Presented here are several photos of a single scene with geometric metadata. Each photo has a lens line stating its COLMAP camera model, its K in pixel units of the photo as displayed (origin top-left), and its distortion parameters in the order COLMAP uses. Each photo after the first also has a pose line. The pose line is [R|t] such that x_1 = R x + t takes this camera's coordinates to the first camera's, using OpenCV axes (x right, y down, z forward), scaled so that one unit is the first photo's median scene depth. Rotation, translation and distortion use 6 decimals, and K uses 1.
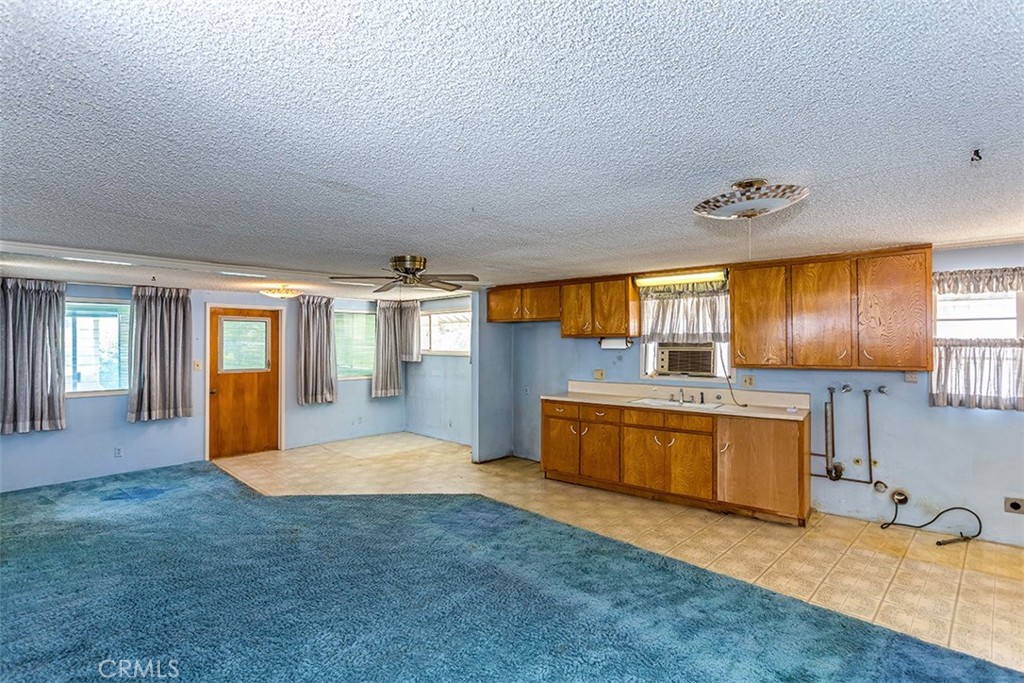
lens RADIAL K [[484.4, 0, 510.6], [0, 484.4, 337.0], [0, 0, 1]] dist [0.002783, 0.001308]
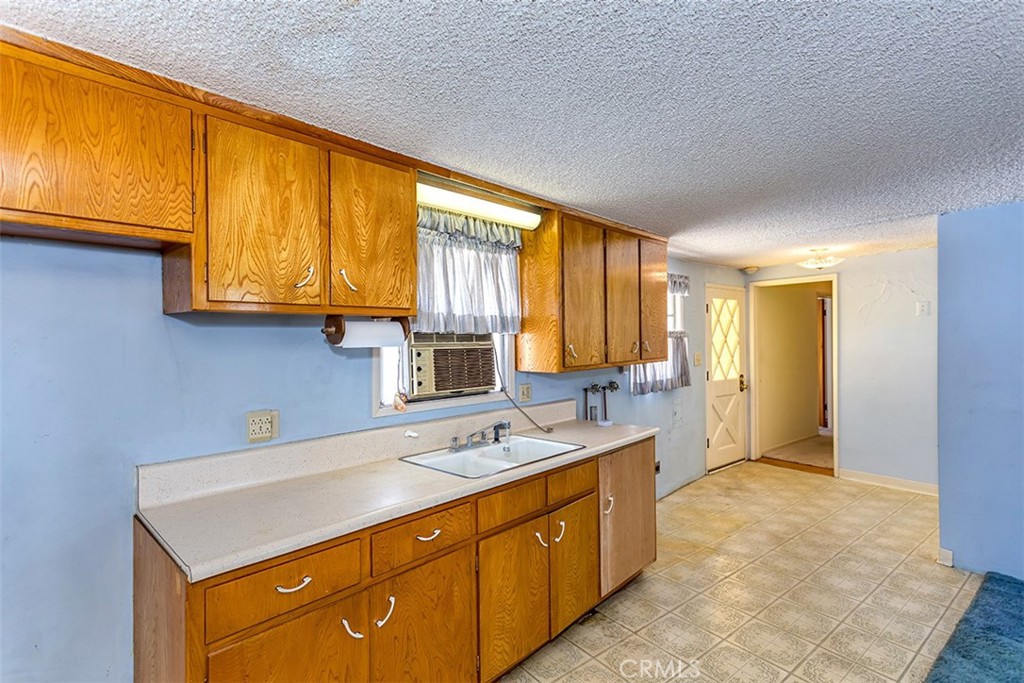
lens RADIAL K [[484.4, 0, 510.6], [0, 484.4, 337.0], [0, 0, 1]] dist [0.002783, 0.001308]
pose [[0.127758, -0.000526, 0.991805, -0.154293], [-0.008992, 0.999958, 0.001688, 0.014664], [-0.991765, -0.009134, 0.127748, 0.898178]]
